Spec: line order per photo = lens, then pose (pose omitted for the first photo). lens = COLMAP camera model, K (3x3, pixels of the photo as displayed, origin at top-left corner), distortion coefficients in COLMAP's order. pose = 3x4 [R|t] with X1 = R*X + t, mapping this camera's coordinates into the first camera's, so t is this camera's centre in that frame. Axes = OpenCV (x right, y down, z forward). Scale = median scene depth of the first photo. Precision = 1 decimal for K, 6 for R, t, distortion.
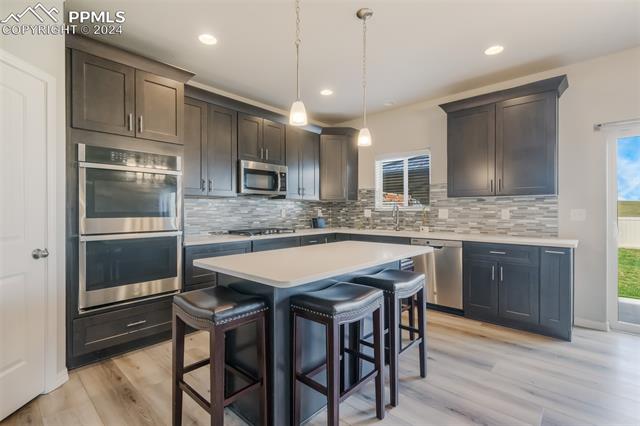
lens RADIAL K [[296.6, 0, 318.5], [0, 296.6, 211.7], [0, 0, 1]] dist [0.002591, 0.000957]
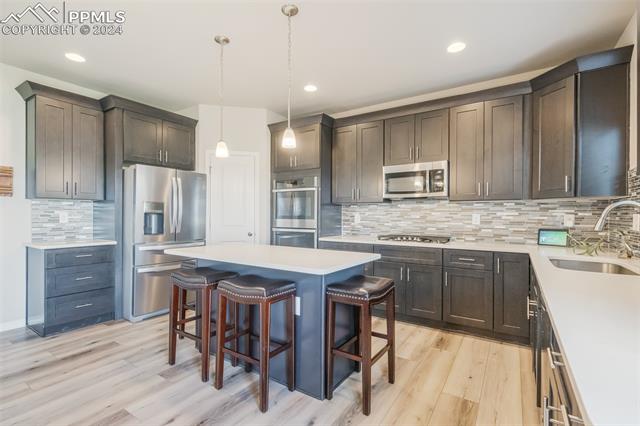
lens RADIAL K [[296.6, 0, 321.7], [0, 296.6, 215.1], [0, 0, 1]] dist [0.002591, 0.000957]
pose [[0.175725, -0.003956, -0.984431, 0.659633], [-0.007924, 0.999954, -0.005433, 0.002676], [0.984407, 0.008756, 0.175686, 0.564216]]
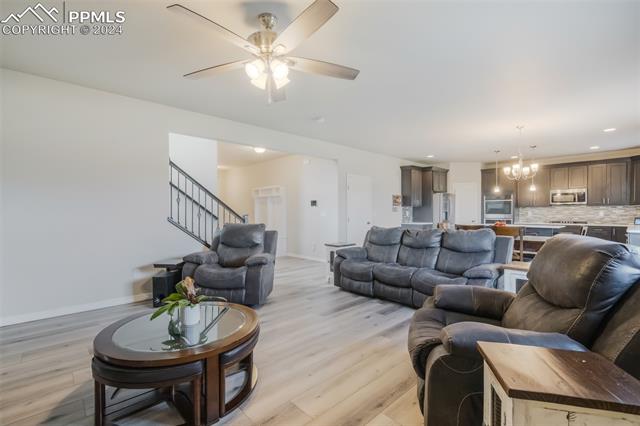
lens RADIAL K [[296.6, 0, 317.5], [0, 296.6, 215.8], [0, 0, 1]] dist [0.002591, 0.000957]
pose [[-0.058892, 0.008208, -0.998231, 1.971752], [-0.002818, 0.999961, 0.008389, 0.008582], [0.998260, 0.003307, -0.058866, -0.610546]]
